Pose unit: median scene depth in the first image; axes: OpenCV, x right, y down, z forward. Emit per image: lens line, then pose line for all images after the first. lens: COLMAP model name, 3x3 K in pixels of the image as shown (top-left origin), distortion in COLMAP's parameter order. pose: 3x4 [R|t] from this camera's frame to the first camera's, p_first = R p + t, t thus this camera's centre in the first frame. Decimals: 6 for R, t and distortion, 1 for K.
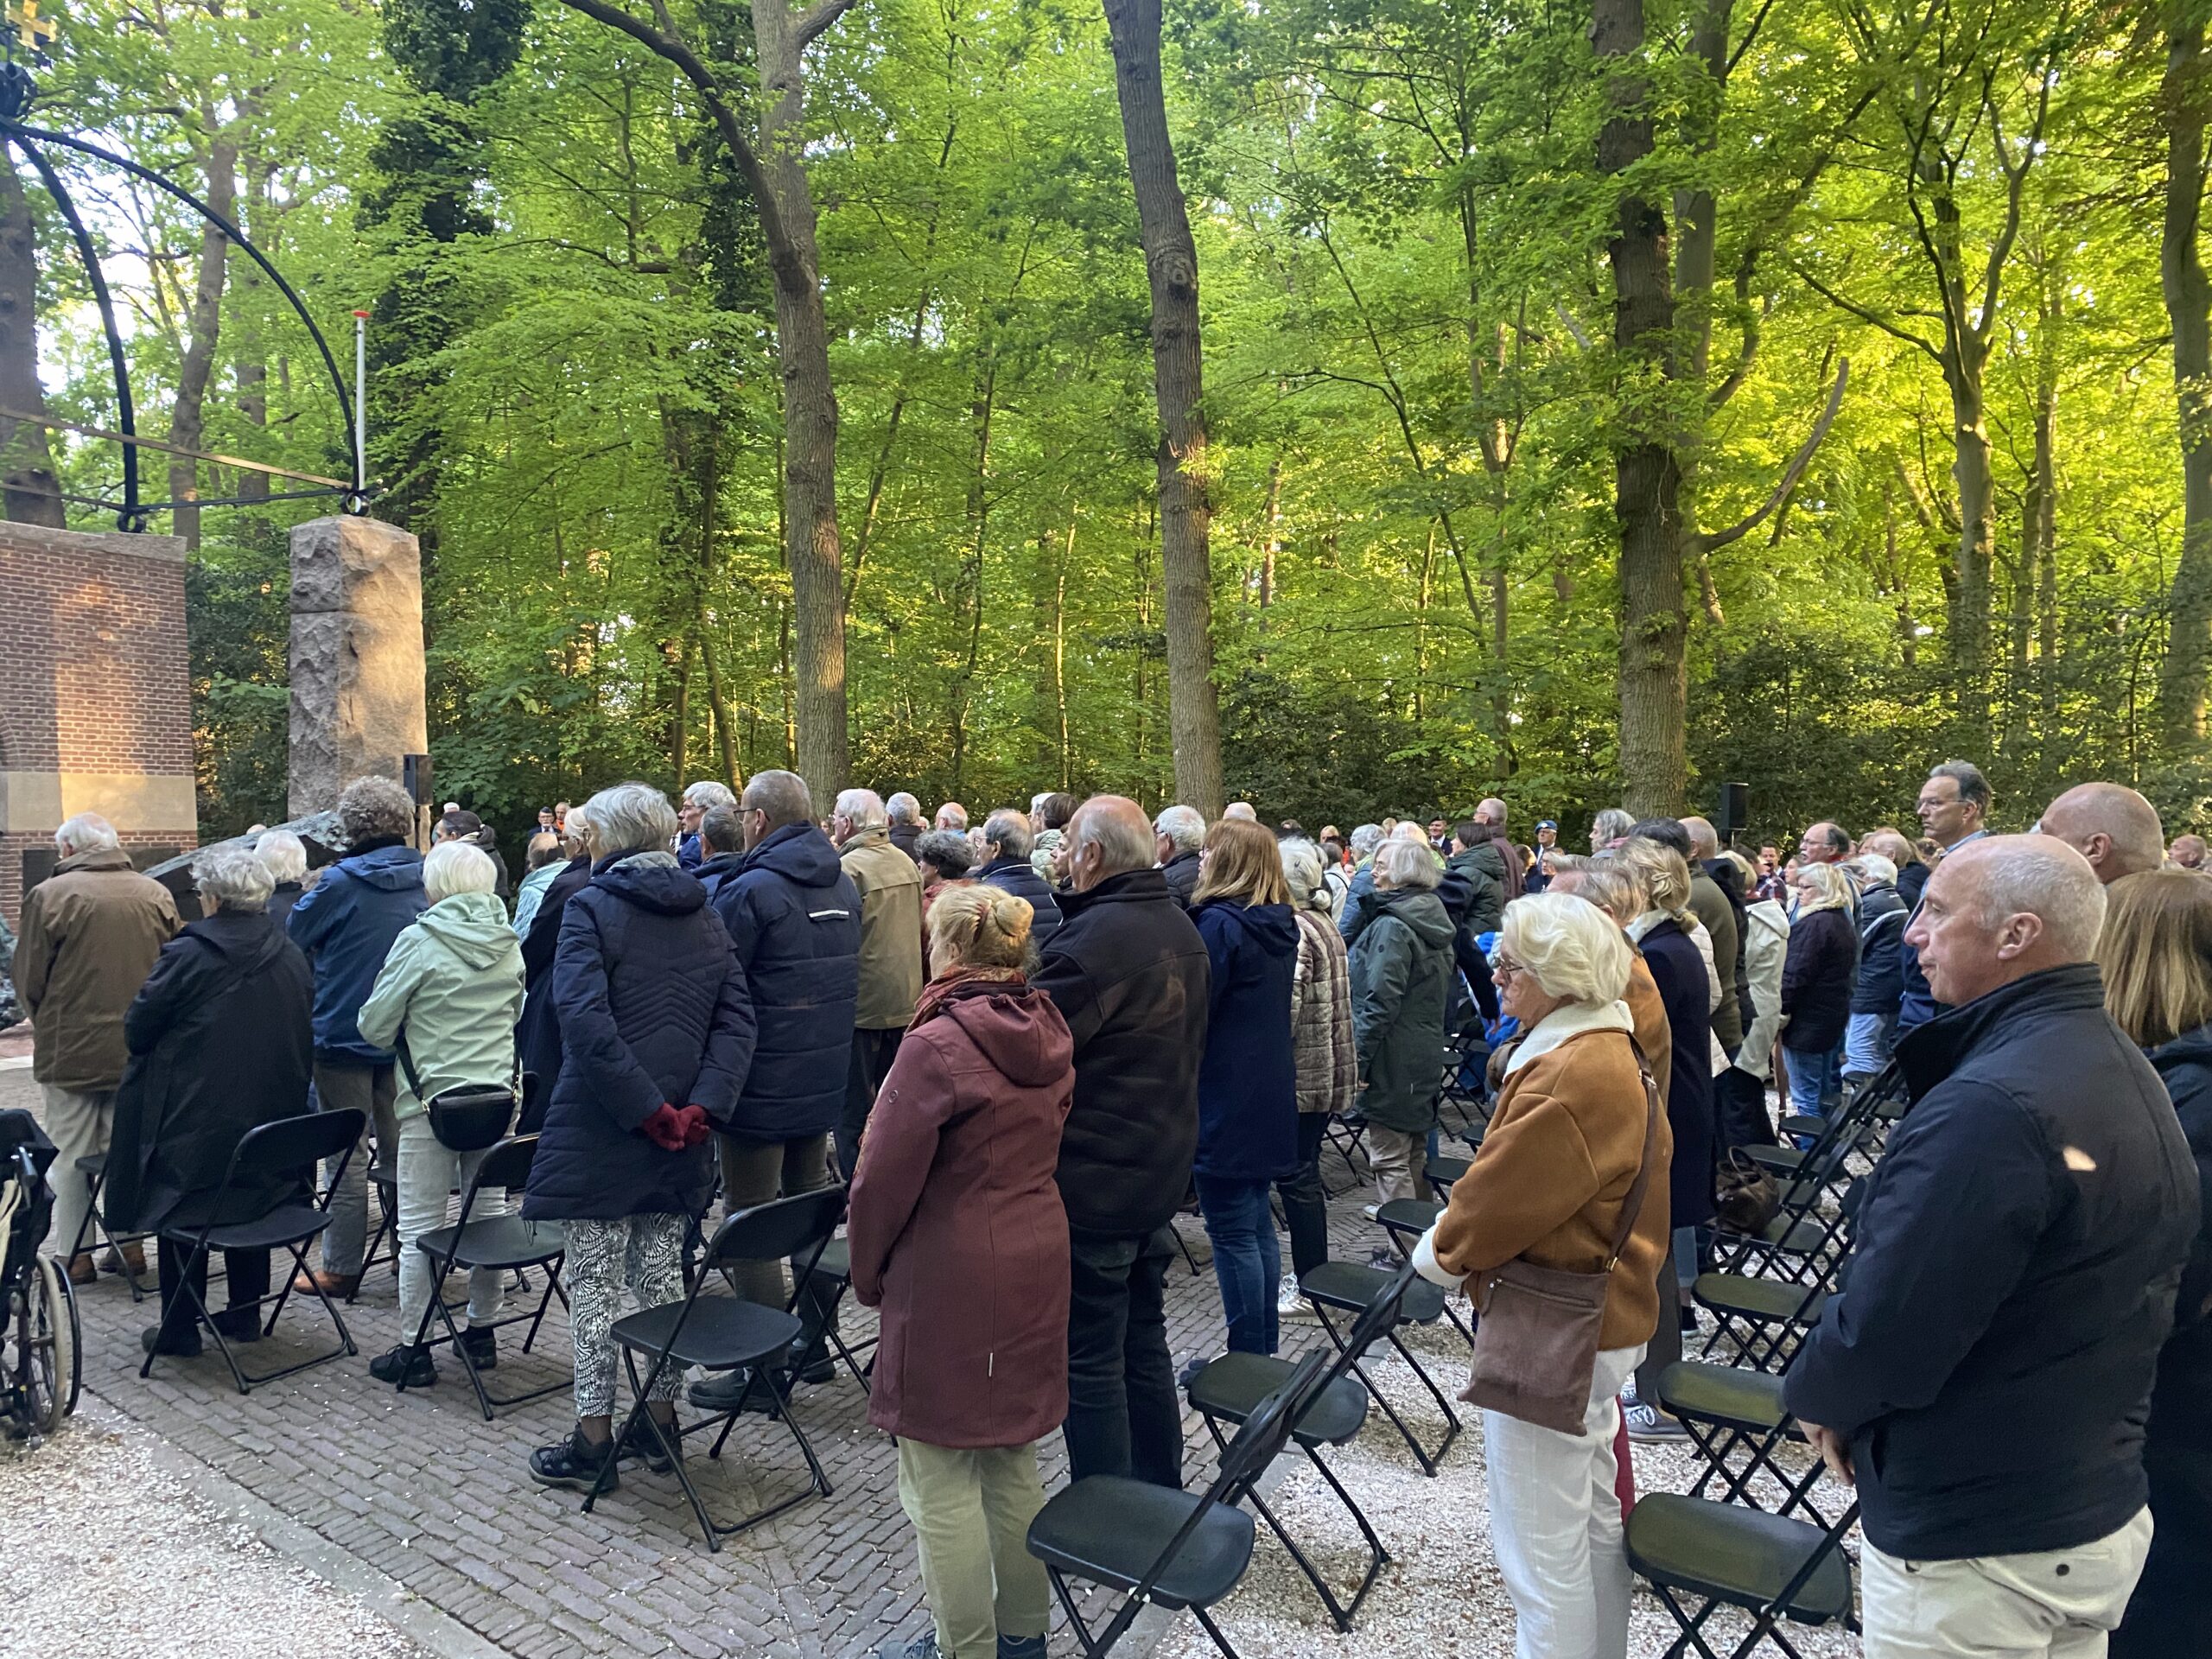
lens RADIAL K [[1716.3, 0, 1096.5], [0, 1716.3, 846.7], [0, 0, 1]] dist [0.024332, -0.025068]
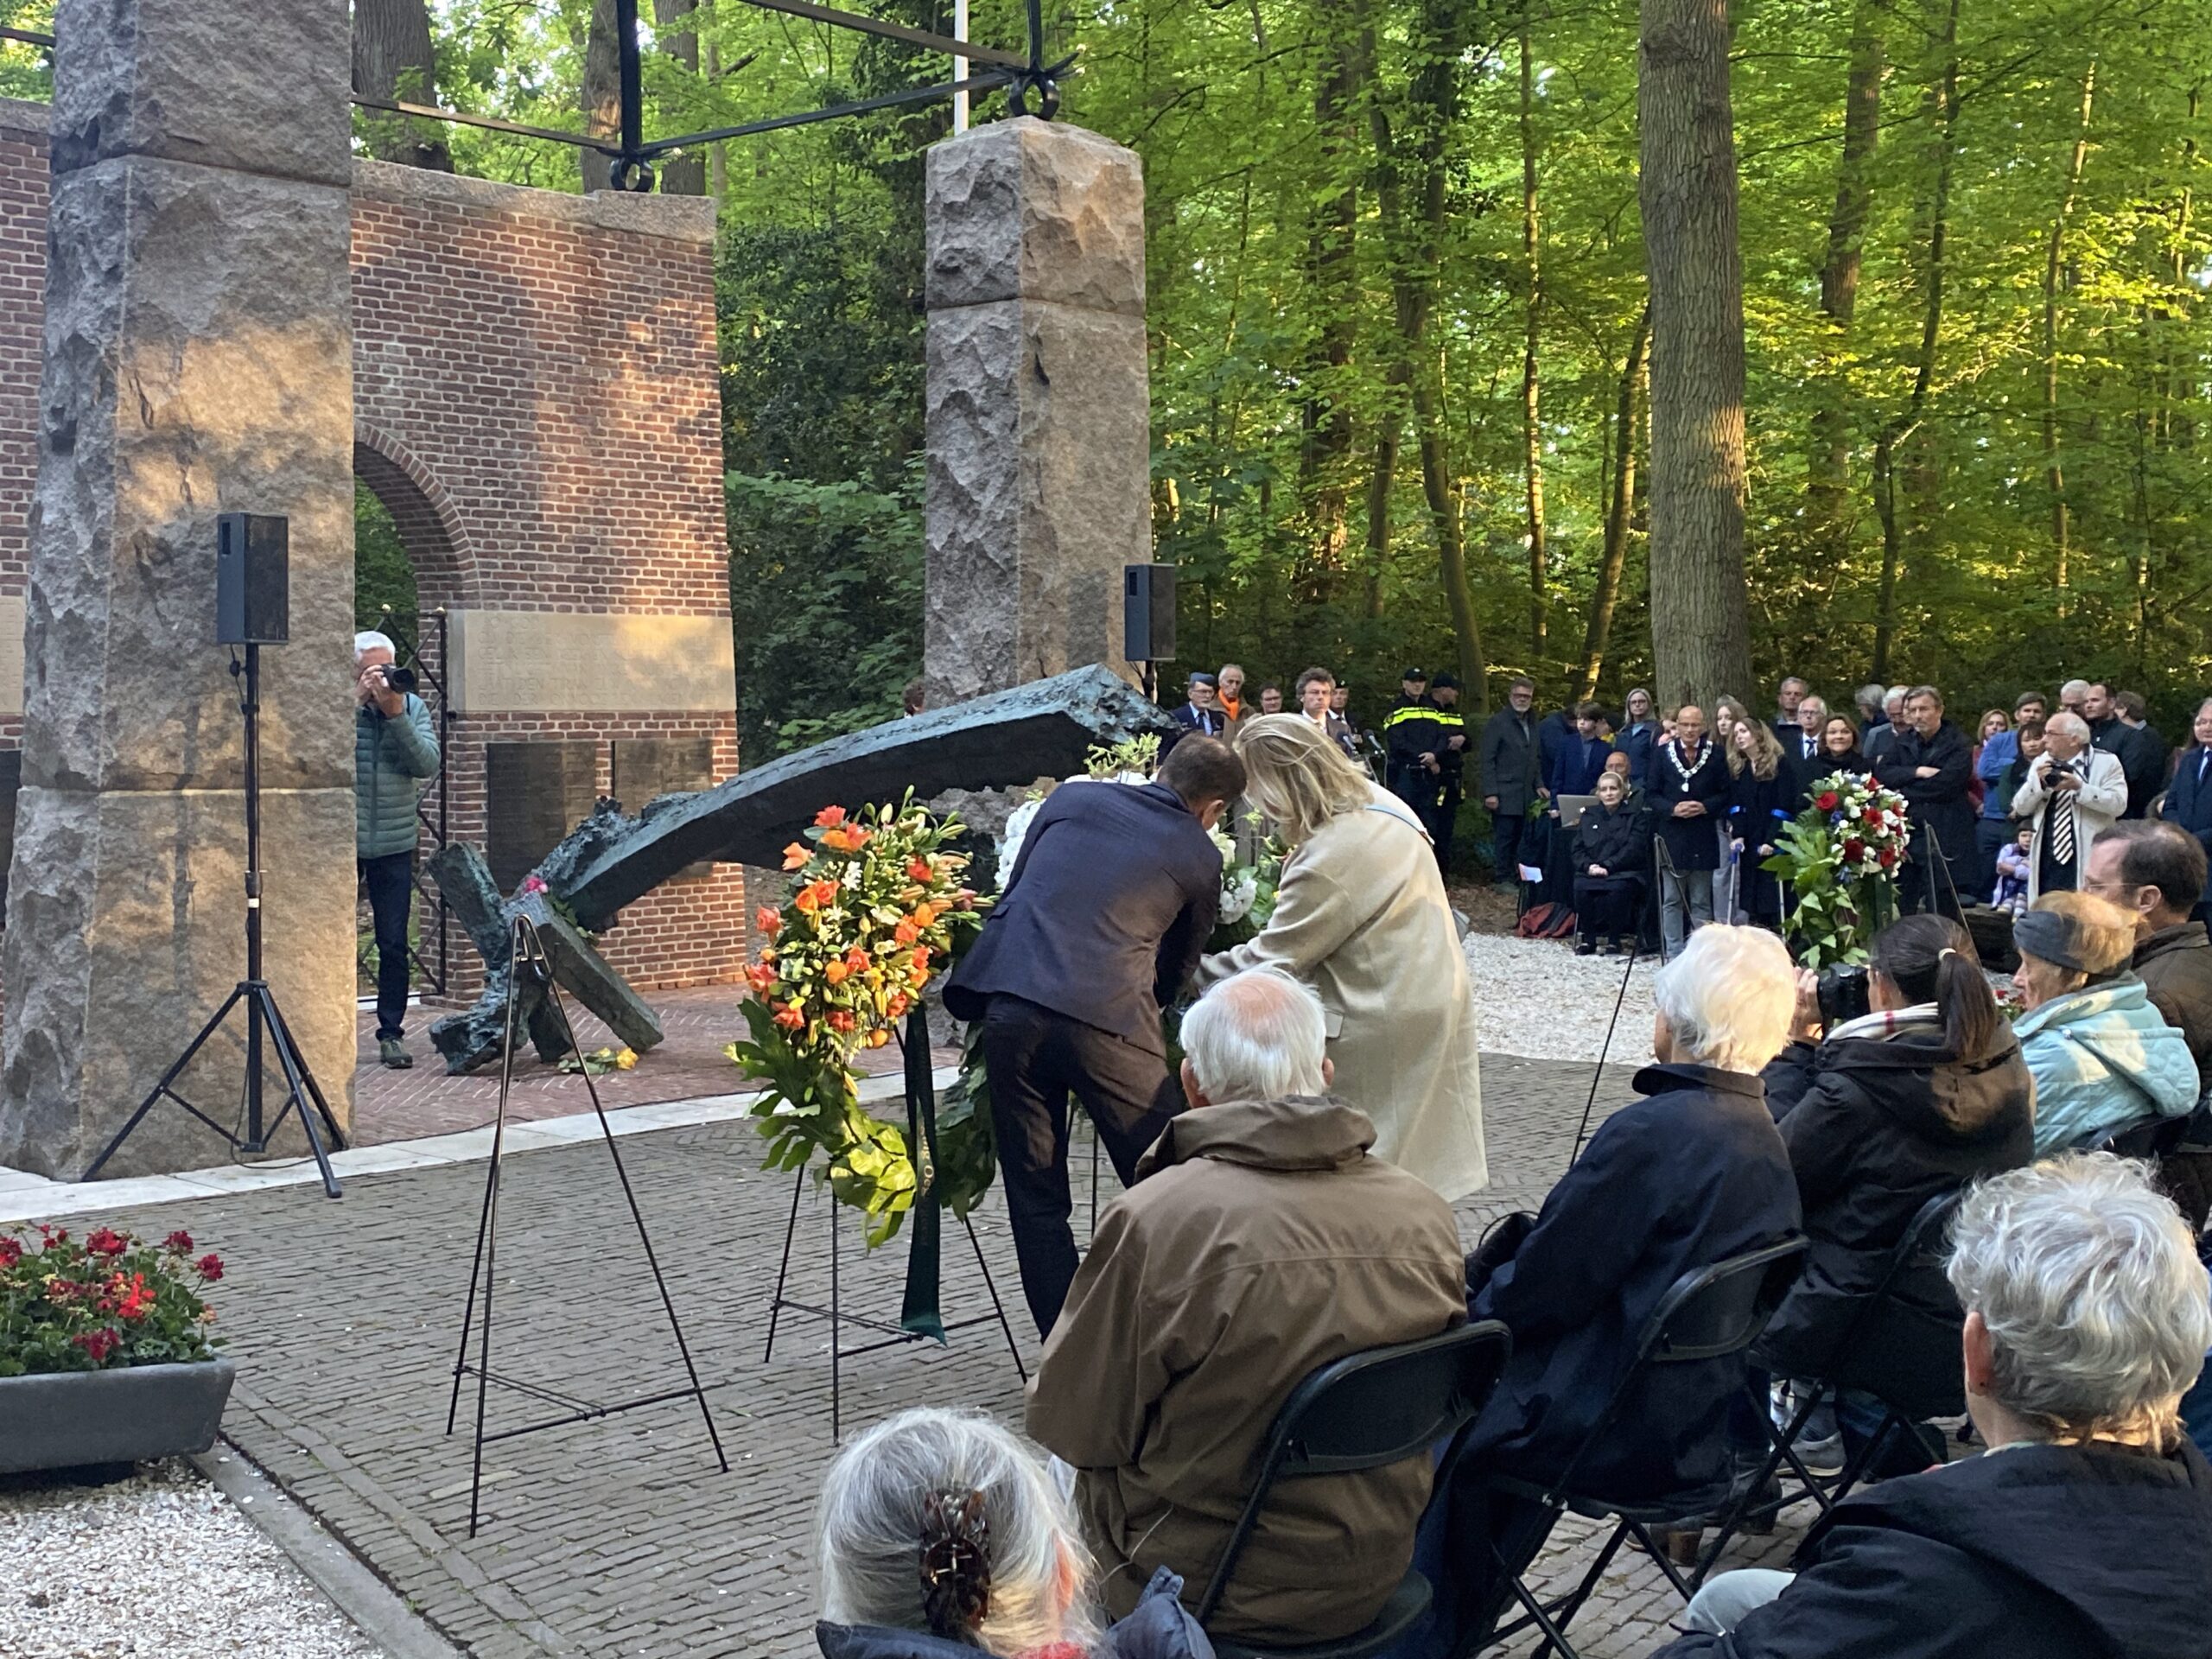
lens RADIAL K [[2612.8, 0, 1081.0], [0, 2612.8, 819.0], [0, 0, 1]] dist [0.124516, 0.000000]
pose [[0.959400, 0.005301, -0.281998, -0.107557], [0.003989, 0.999468, 0.032358, -0.000390], [0.282020, -0.032170, 0.958869, 0.122197]]
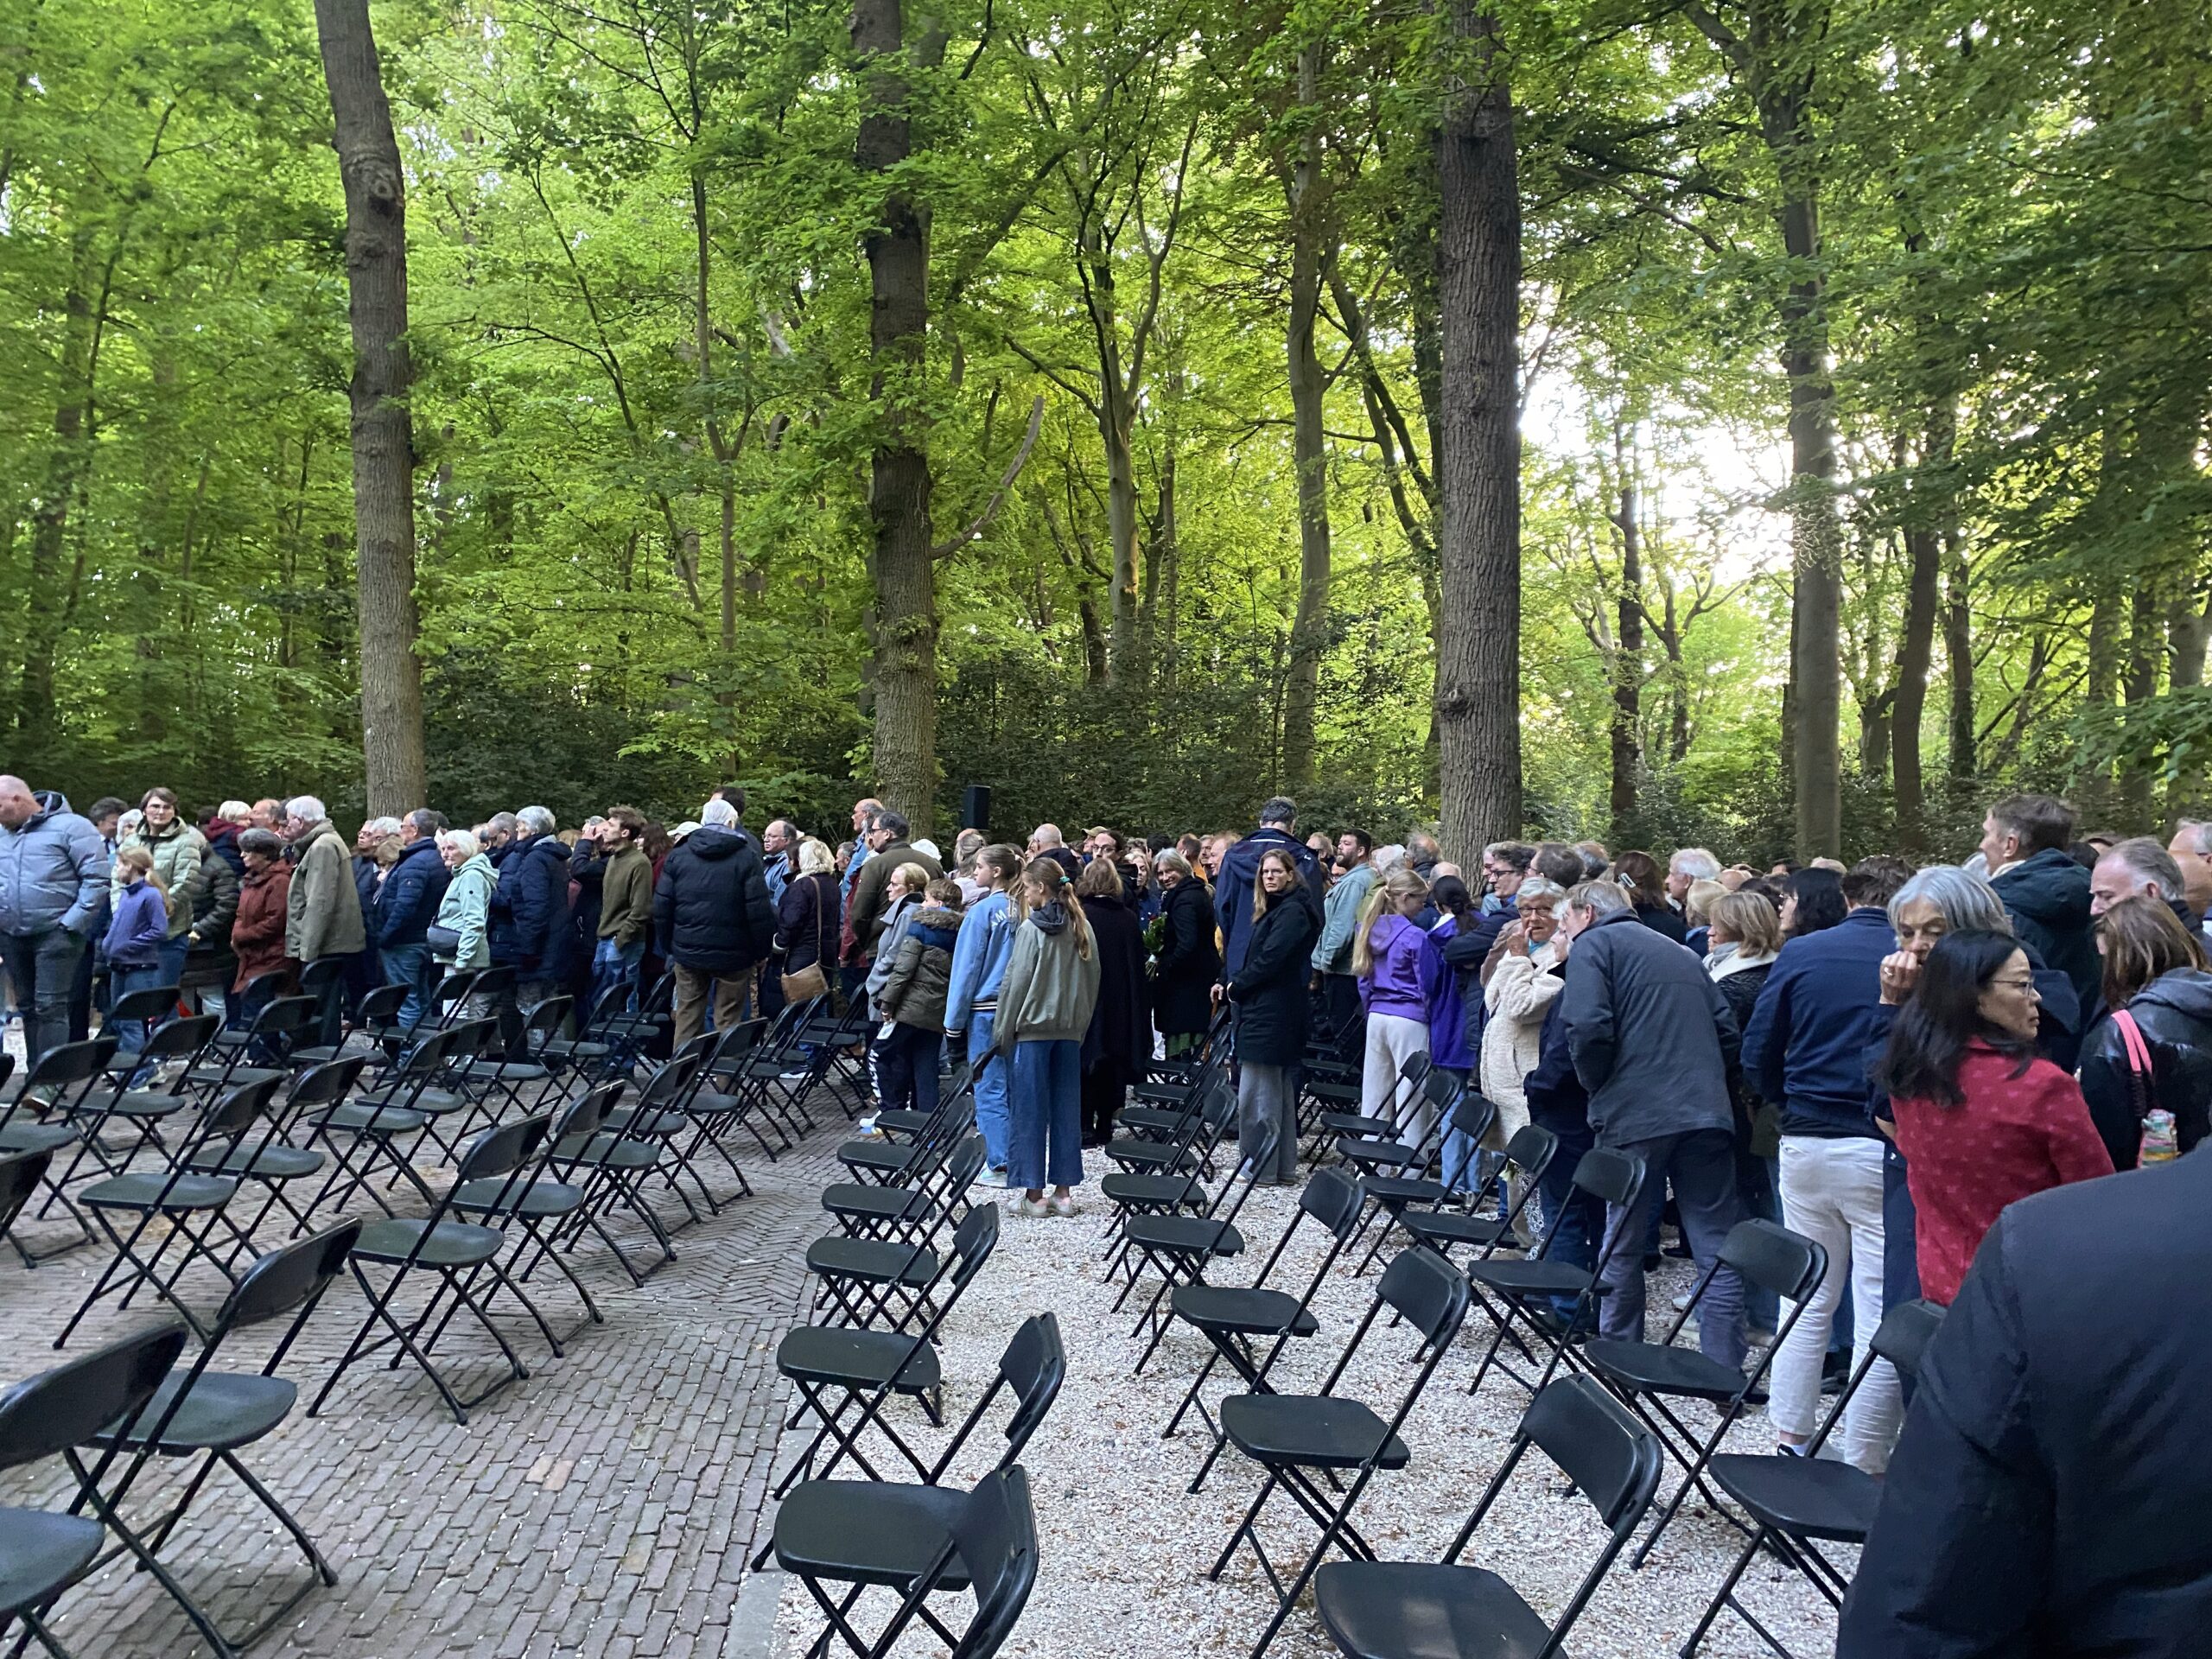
lens RADIAL K [[1716.3, 0, 1110.5], [0, 1716.3, 827.1], [0, 0, 1]] dist [0.024332, -0.025068]
pose [[0.878892, 0.022264, 0.476501, -0.029398], [-0.015639, 0.999718, -0.017865, 0.002314], [-0.476764, 0.008249, 0.878993, 0.042572]]
